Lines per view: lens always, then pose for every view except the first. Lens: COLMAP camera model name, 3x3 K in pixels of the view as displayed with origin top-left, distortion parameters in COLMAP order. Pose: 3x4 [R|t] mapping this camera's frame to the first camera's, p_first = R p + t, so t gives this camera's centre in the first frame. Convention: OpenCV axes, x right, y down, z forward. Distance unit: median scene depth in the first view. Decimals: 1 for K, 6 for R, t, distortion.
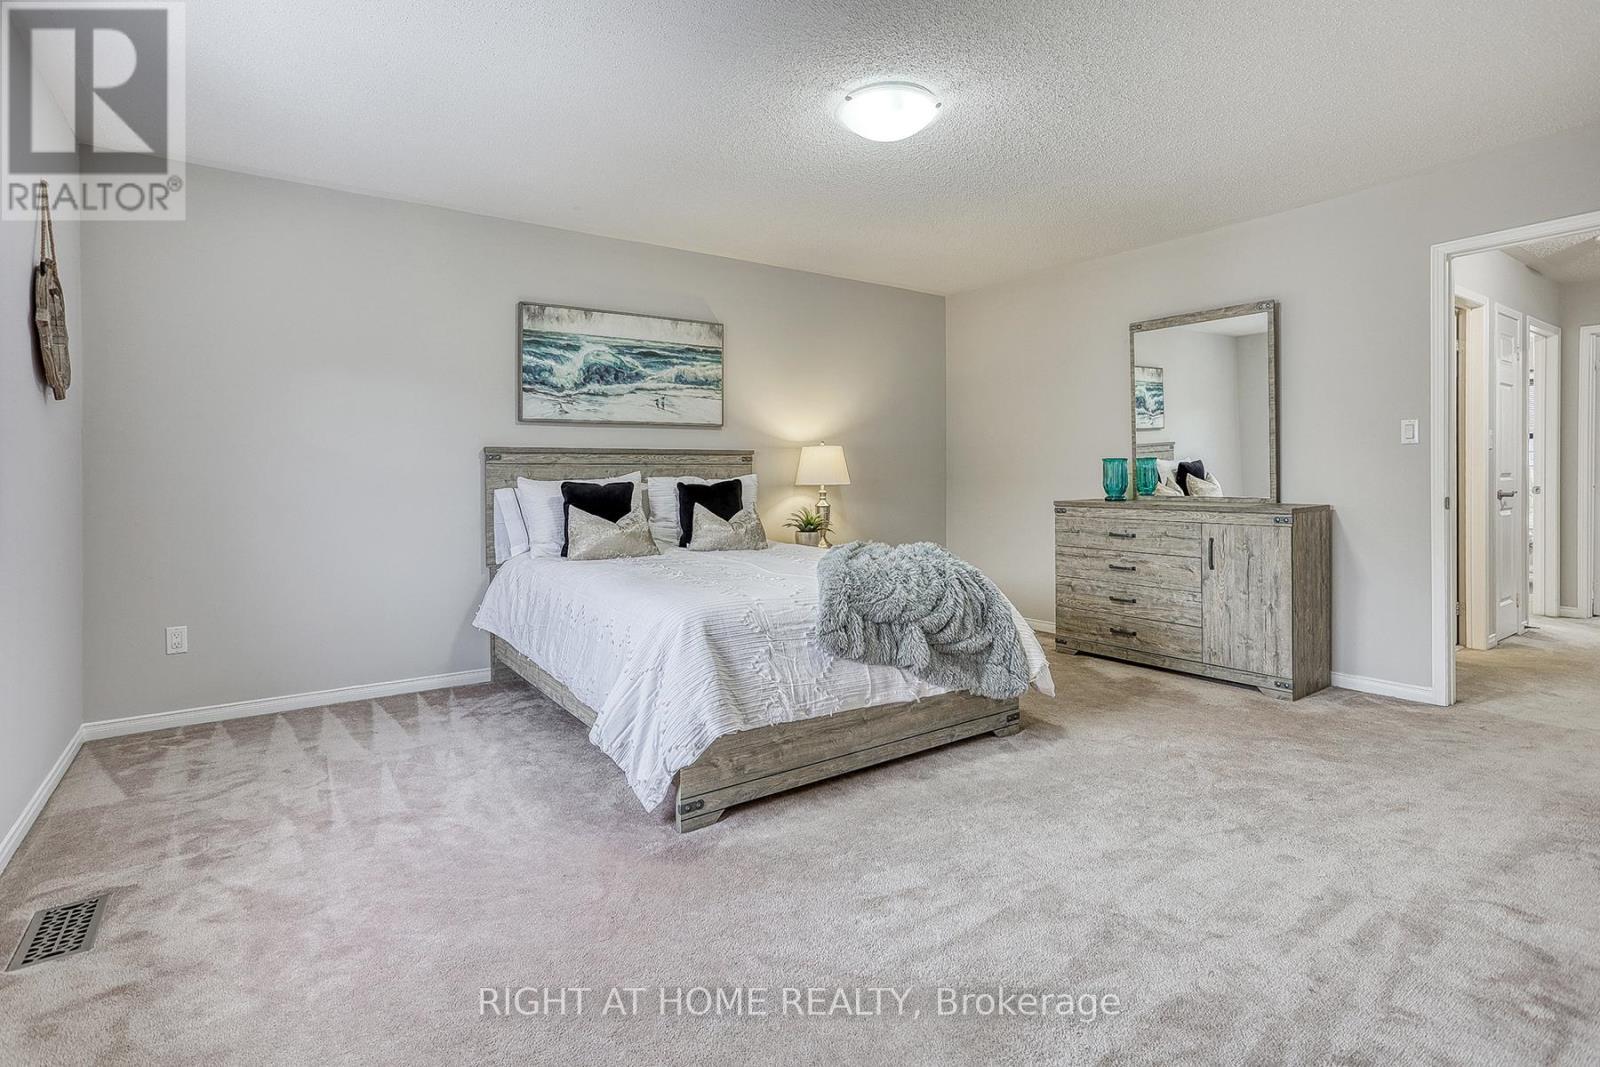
lens RADIAL K [[836.4, 0, 800.3], [0, 836.4, 461.6], [0, 0, 1]] dist [-0.002153, -0.000125]
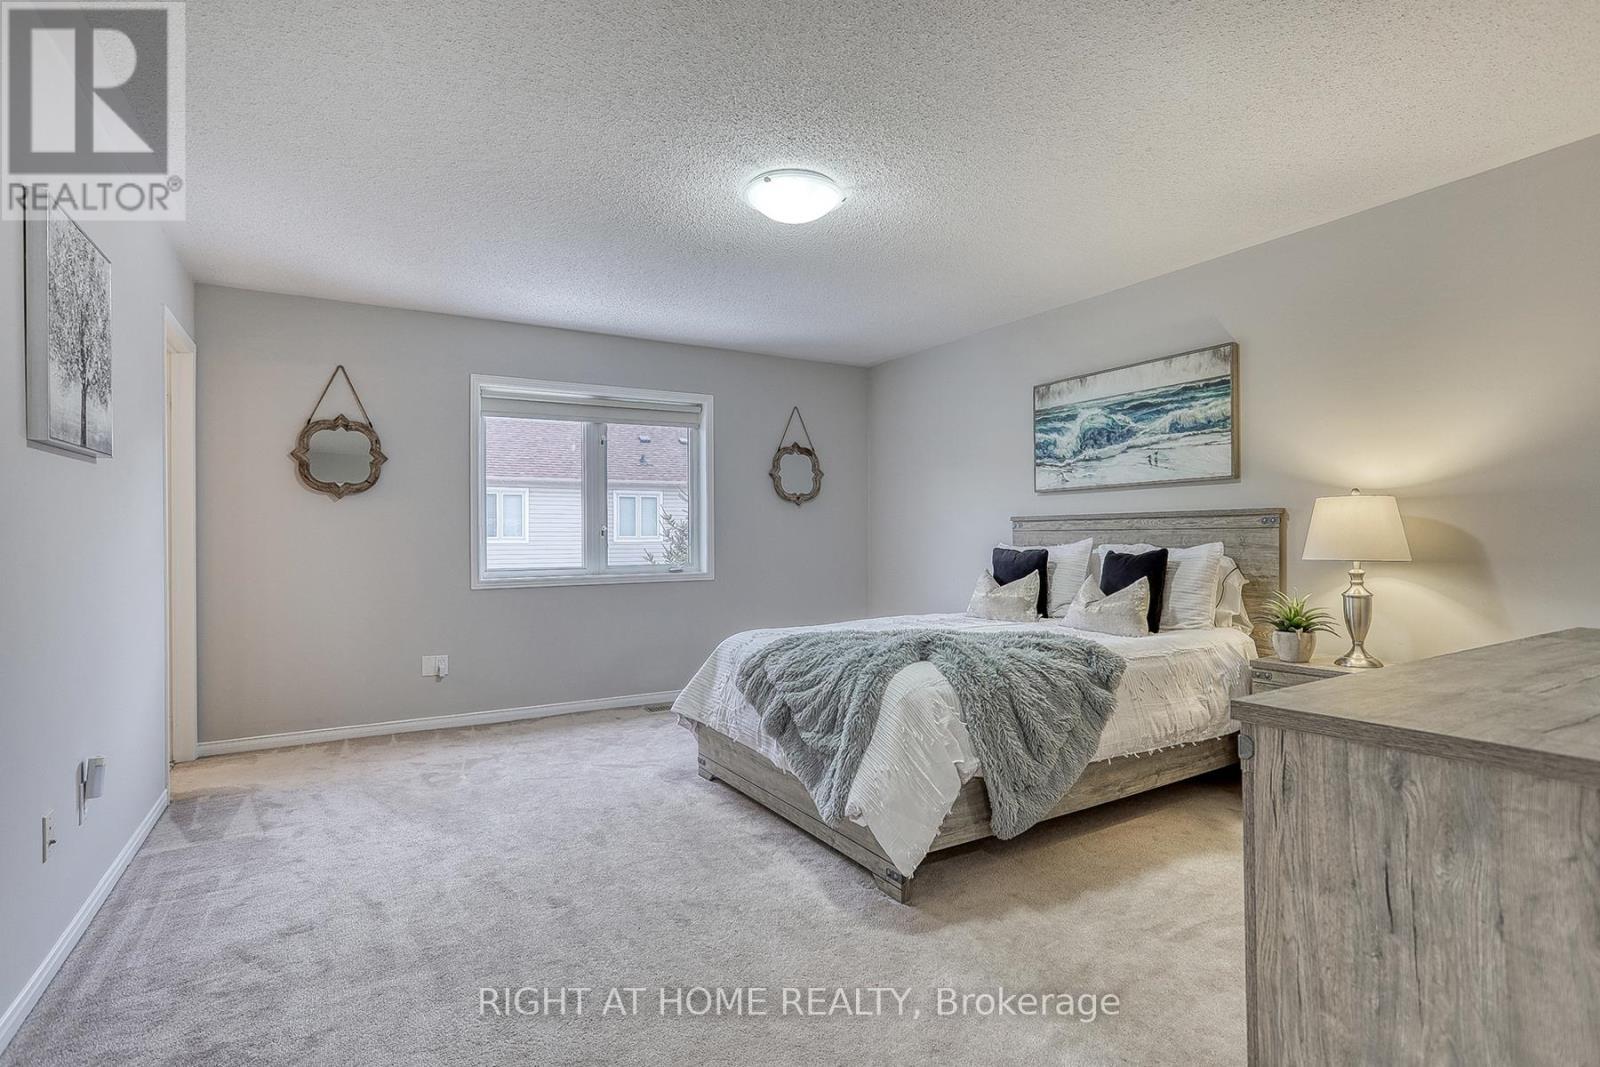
lens RADIAL K [[794.1, 0, 792.2], [0, 794.1, 529.0], [0, 0, 1]] dist [0.000276, 0.000333]
pose [[-0.102638, -0.006804, -0.994695, 0.717541], [0.011413, 0.999903, -0.008018, 0.004978], [0.994653, -0.012175, -0.102550, 0.738149]]
